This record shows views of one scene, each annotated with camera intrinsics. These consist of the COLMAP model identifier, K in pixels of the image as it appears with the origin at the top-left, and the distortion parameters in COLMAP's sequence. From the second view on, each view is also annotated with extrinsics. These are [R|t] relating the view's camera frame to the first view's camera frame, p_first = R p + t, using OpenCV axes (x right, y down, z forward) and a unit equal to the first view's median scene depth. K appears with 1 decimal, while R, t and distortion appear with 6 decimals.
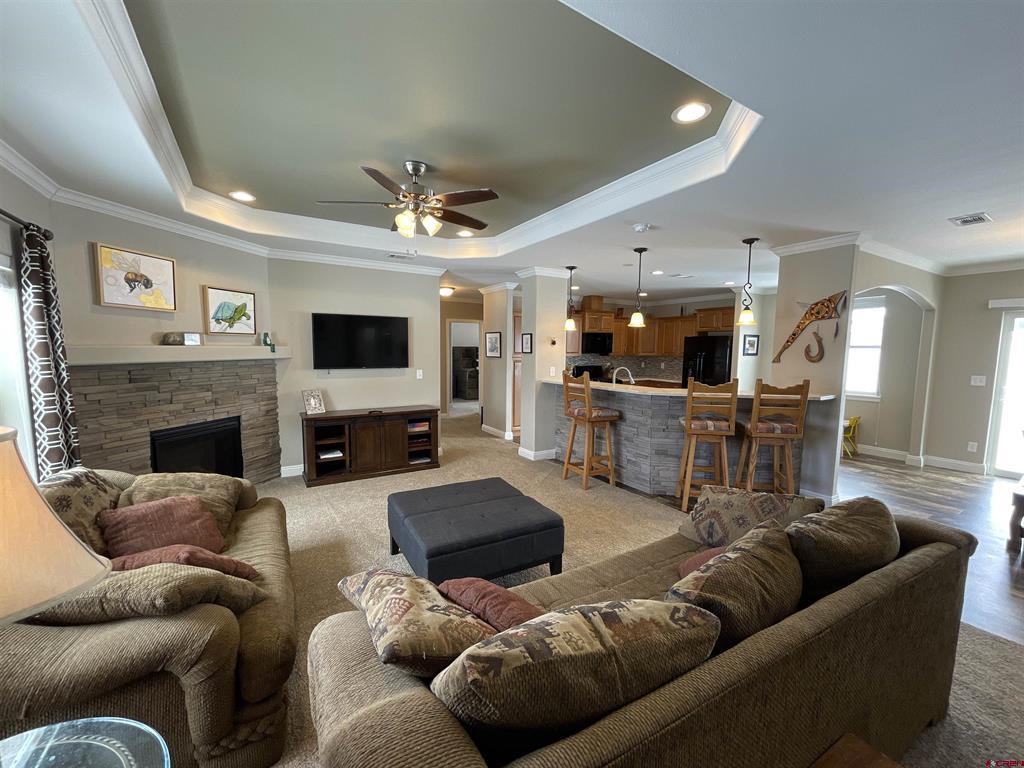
lens RADIAL K [[411.0, 0, 507.7], [0, 411.0, 386.4], [0, 0, 1]] dist [-0.005939, 0.001036]
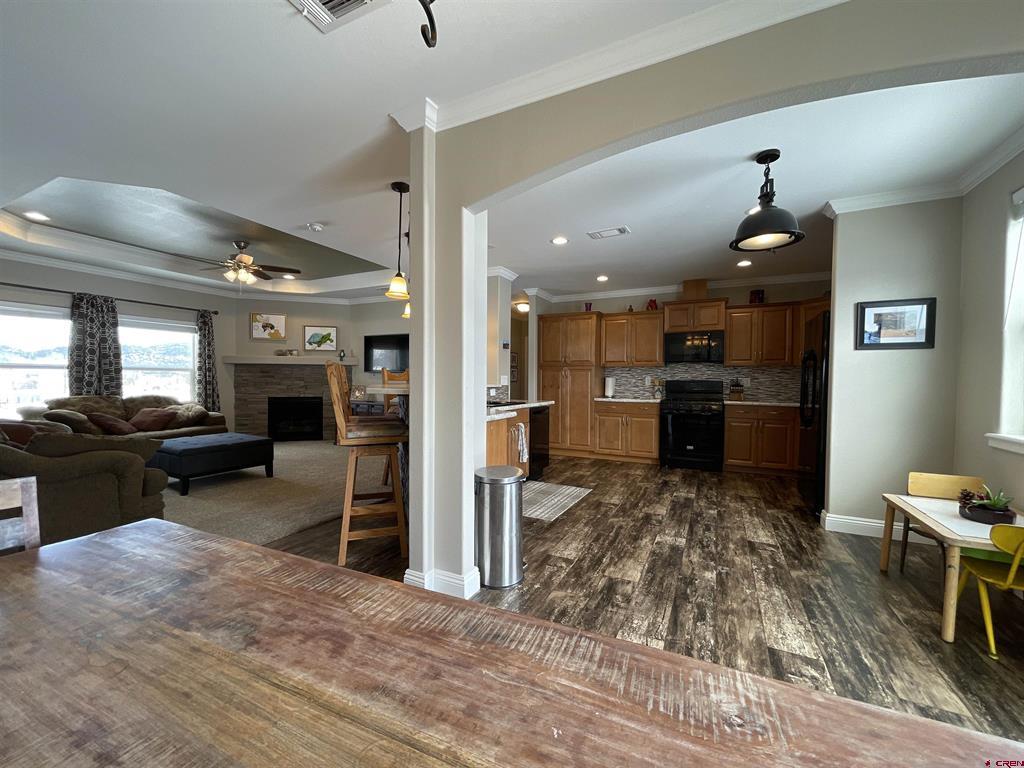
lens RADIAL K [[411.0, 0, 509.5], [0, 411.0, 388.7], [0, 0, 1]] dist [-0.005939, 0.001036]
pose [[0.527493, 0.018282, -0.849363, 1.177520], [-0.084774, 0.995911, -0.031213, 0.022129], [0.845319, 0.088468, 0.526886, 0.694805]]
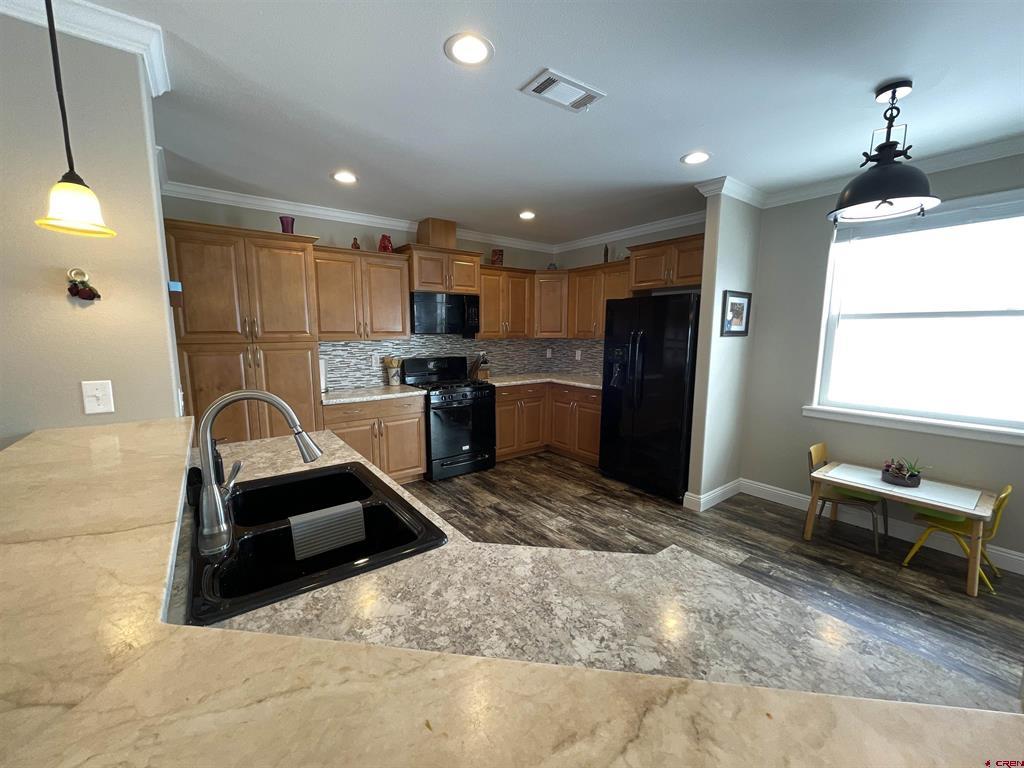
lens RADIAL K [[411.0, 0, 507.8], [0, 411.0, 385.3], [0, 0, 1]] dist [-0.005939, 0.001036]
pose [[0.995224, -0.017765, 0.095991, 0.446829], [0.014134, 0.999164, 0.038368, -0.063121], [-0.096592, -0.036828, 0.994642, 0.868050]]
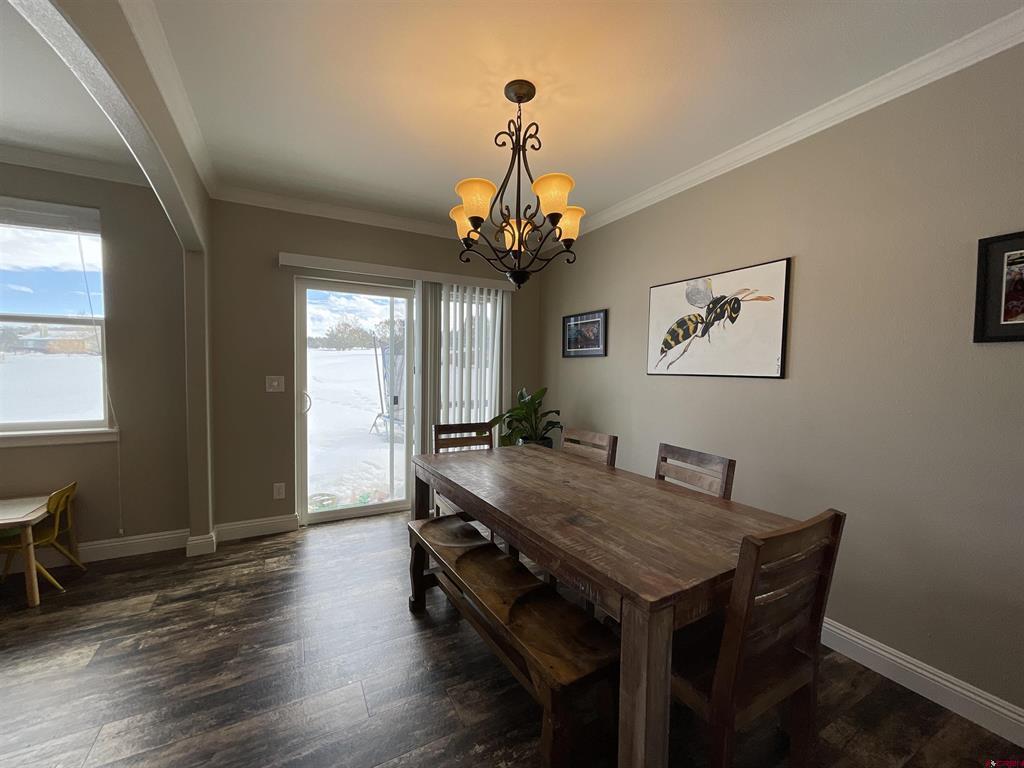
lens RADIAL K [[411.0, 0, 515.5], [0, 411.0, 382.8], [0, 0, 1]] dist [-0.005939, 0.001036]
pose [[0.045425, -0.035661, 0.998331, 0.026337], [0.090944, 0.995360, 0.031417, -0.046914], [-0.994819, 0.089366, 0.048457, 1.156339]]
